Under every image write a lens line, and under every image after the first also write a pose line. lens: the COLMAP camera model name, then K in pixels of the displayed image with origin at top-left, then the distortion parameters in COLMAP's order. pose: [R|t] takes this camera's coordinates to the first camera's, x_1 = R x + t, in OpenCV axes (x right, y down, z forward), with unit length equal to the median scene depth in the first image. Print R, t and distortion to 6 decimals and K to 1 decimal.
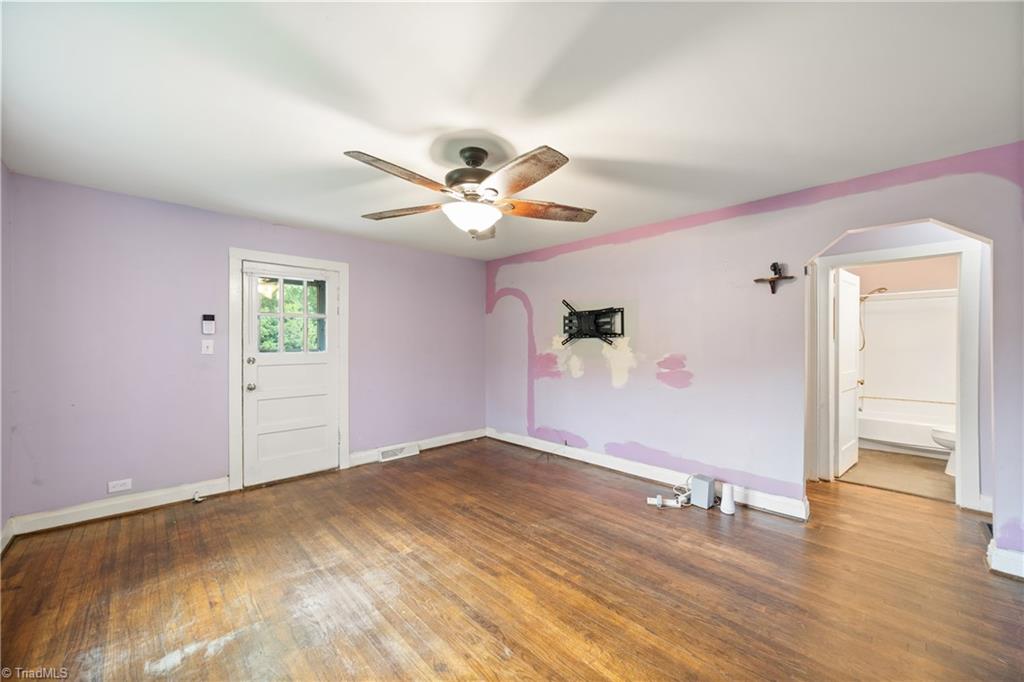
lens RADIAL K [[397.6, 0, 524.2], [0, 397.6, 344.8], [0, 0, 1]] dist [0.000522, 0.000162]
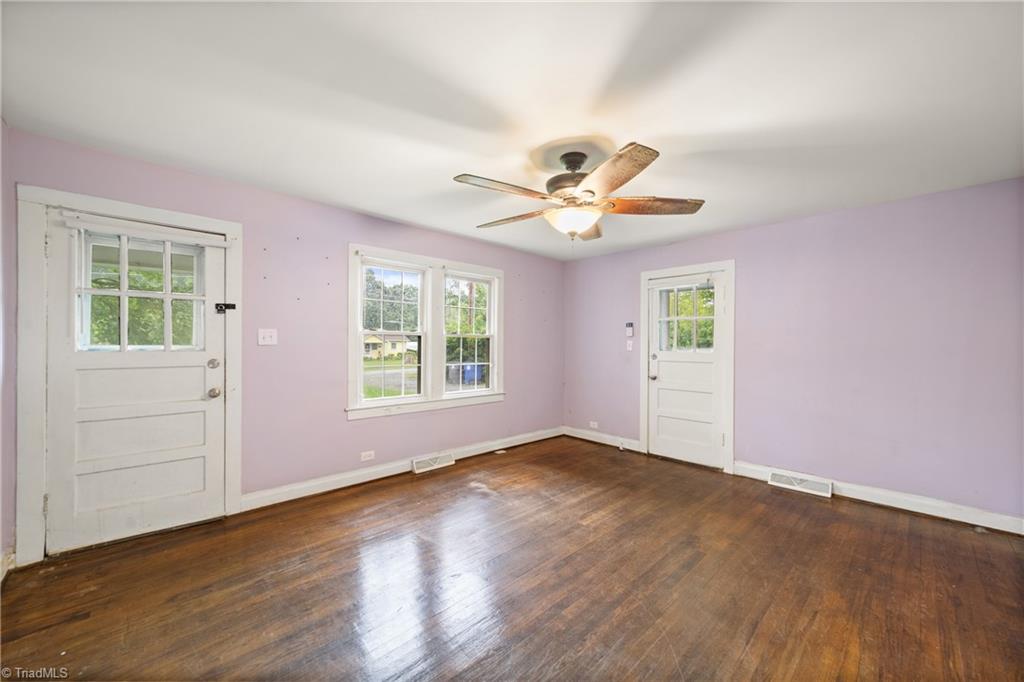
lens RADIAL K [[397.6, 0, 512.1], [0, 397.6, 342.2], [0, 0, 1]] dist [0.000522, 0.000162]
pose [[-0.039579, -0.005084, -0.999203, 0.701067], [-0.006604, 0.999967, -0.004826, 0.003245], [0.999195, 0.006407, -0.039612, 0.679197]]
